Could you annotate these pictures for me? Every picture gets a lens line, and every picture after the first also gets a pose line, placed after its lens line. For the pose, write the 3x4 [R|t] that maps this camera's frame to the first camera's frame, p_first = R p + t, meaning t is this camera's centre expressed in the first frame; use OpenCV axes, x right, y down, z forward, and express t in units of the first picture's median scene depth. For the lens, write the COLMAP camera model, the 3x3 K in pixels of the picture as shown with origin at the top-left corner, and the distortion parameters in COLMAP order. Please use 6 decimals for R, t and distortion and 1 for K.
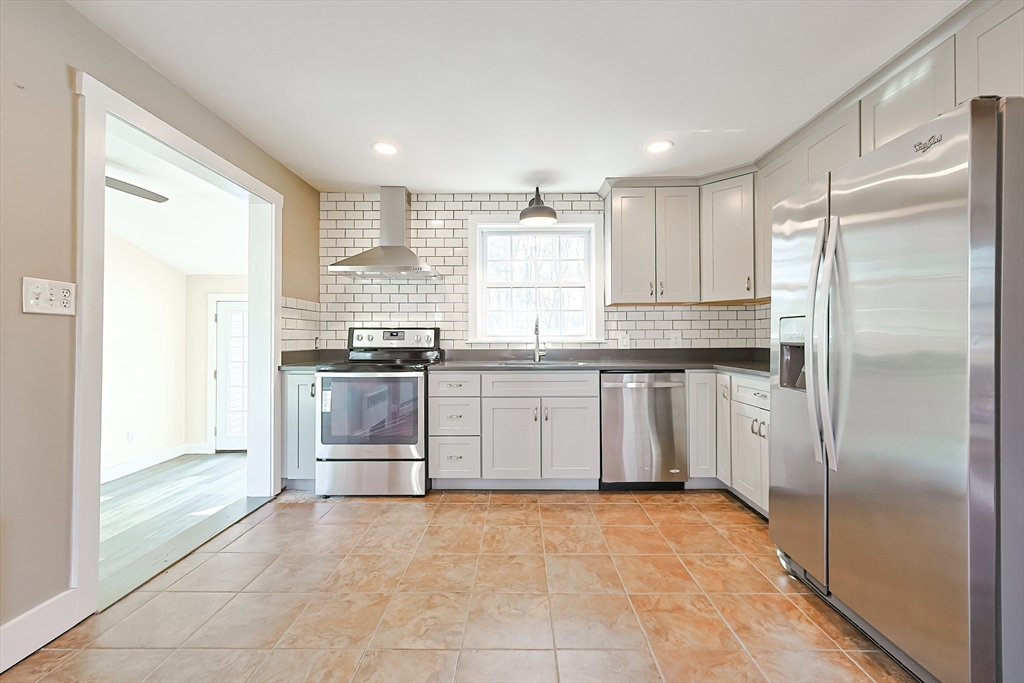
lens RADIAL K [[433.0, 0, 519.8], [0, 433.0, 333.6], [0, 0, 1]] dist [0.005866, -0.000891]
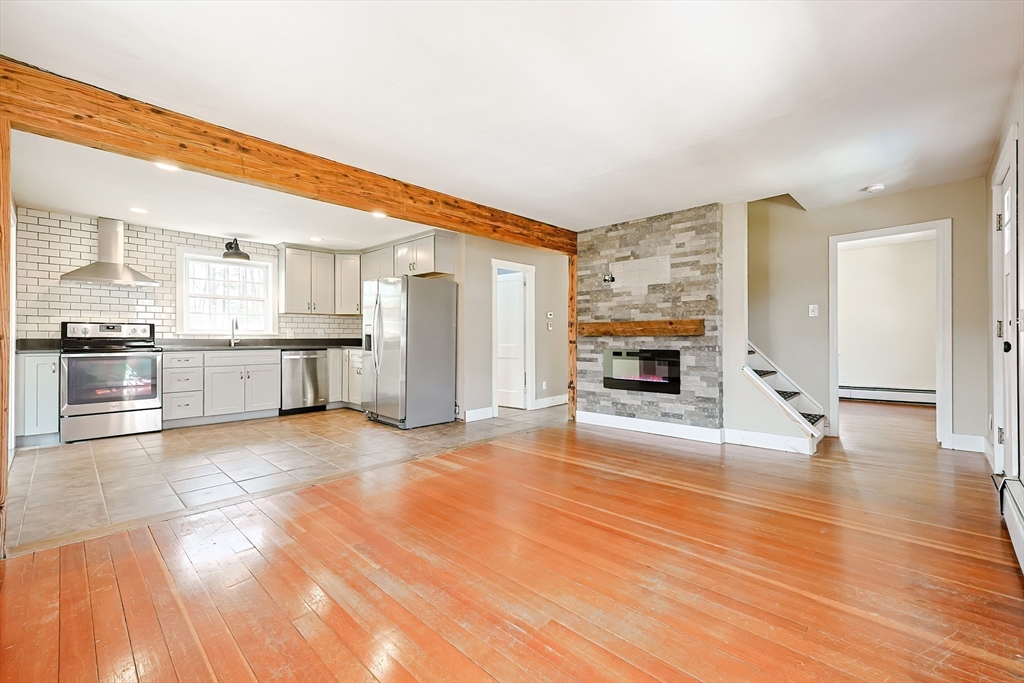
lens RADIAL K [[433.0, 0, 512.4], [0, 433.0, 333.4], [0, 0, 1]] dist [0.005866, -0.000891]
pose [[0.690067, 0.011236, 0.723658, -0.478172], [-0.013735, 0.999903, -0.002428, 0.006654], [-0.723615, -0.008265, 0.690154, -0.998658]]
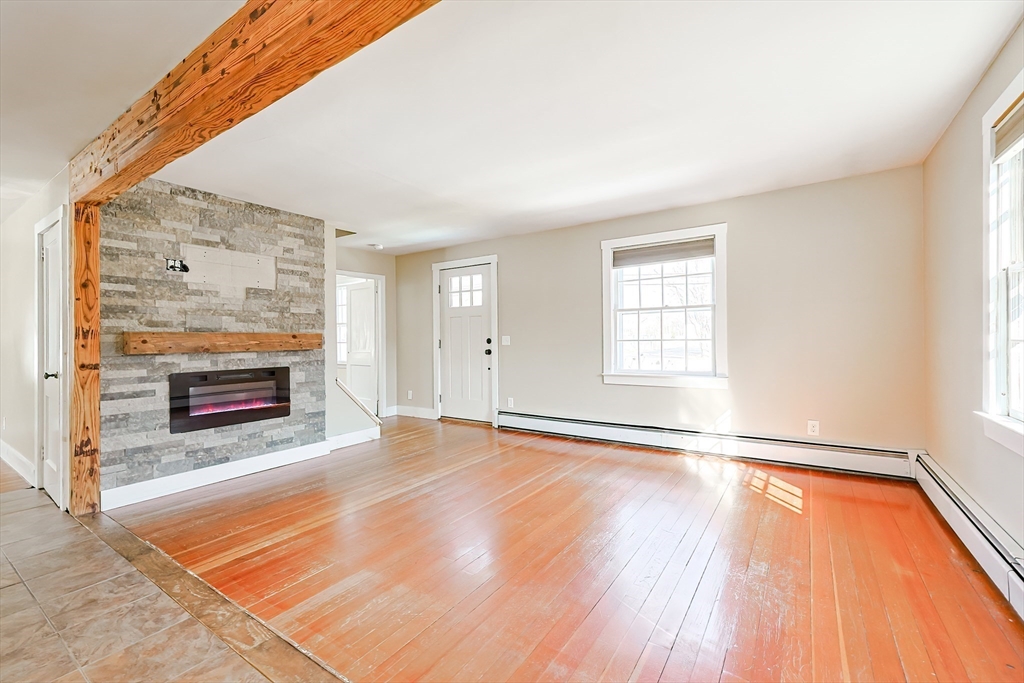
lens RADIAL K [[433.0, 0, 513.9], [0, 433.0, 339.6], [0, 0, 1]] dist [0.005866, -0.000891]
pose [[-0.835009, 0.014405, 0.550047, -0.329233], [0.006738, 0.999850, -0.015955, -0.003827], [-0.550195, -0.009616, -0.834981, 0.329326]]
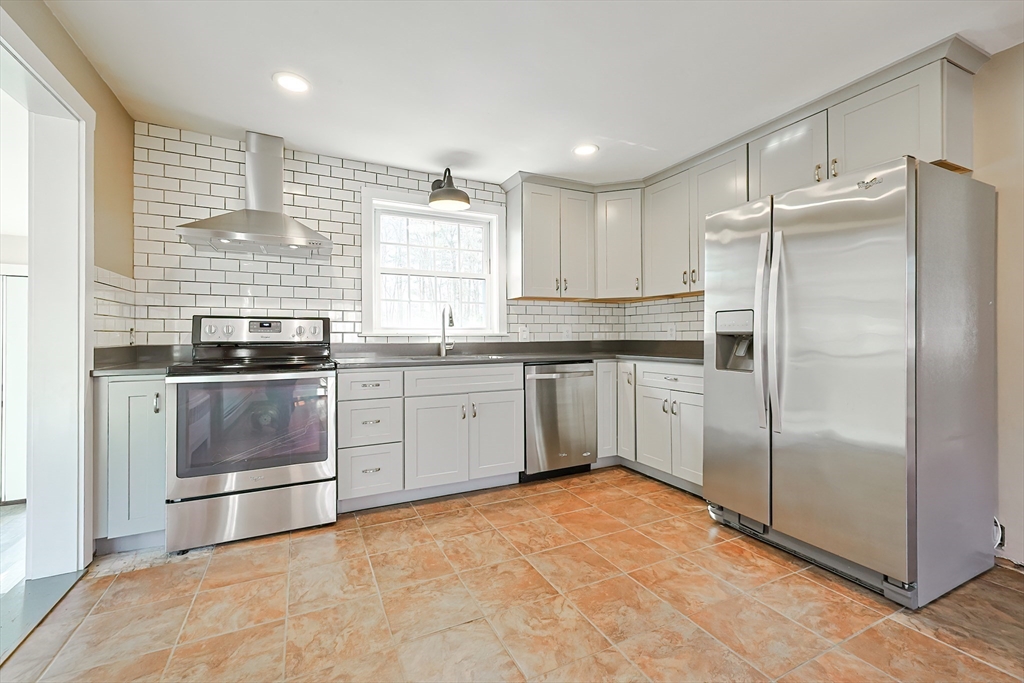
lens RADIAL K [[433.0, 0, 524.2], [0, 433.0, 330.3], [0, 0, 1]] dist [0.005866, -0.000891]
pose [[0.890857, 0.004888, 0.454257, -0.270301], [-0.004051, 0.999988, -0.002815, 0.013373], [-0.454265, 0.000667, 0.890866, 0.112527]]
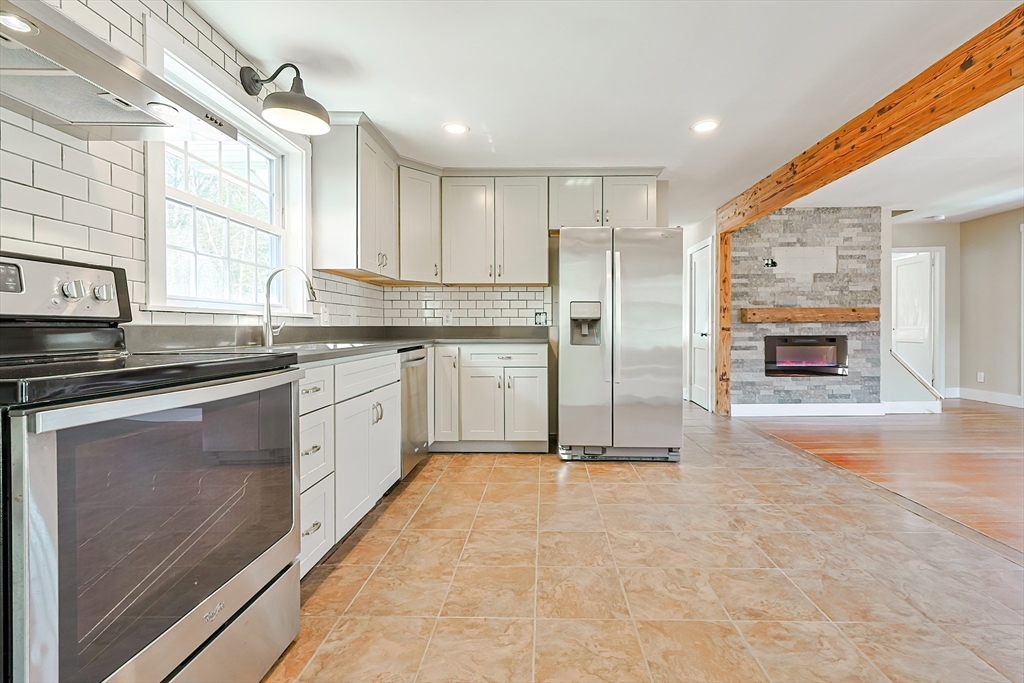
lens RADIAL K [[433.0, 0, 537.9], [0, 433.0, 329.3], [0, 0, 1]] dist [0.005866, -0.000891]
pose [[0.021539, 0.001070, 0.999767, -0.657629], [-0.010836, 0.999941, -0.000837, 0.044047], [-0.999709, -0.010816, 0.021549, 0.711171]]
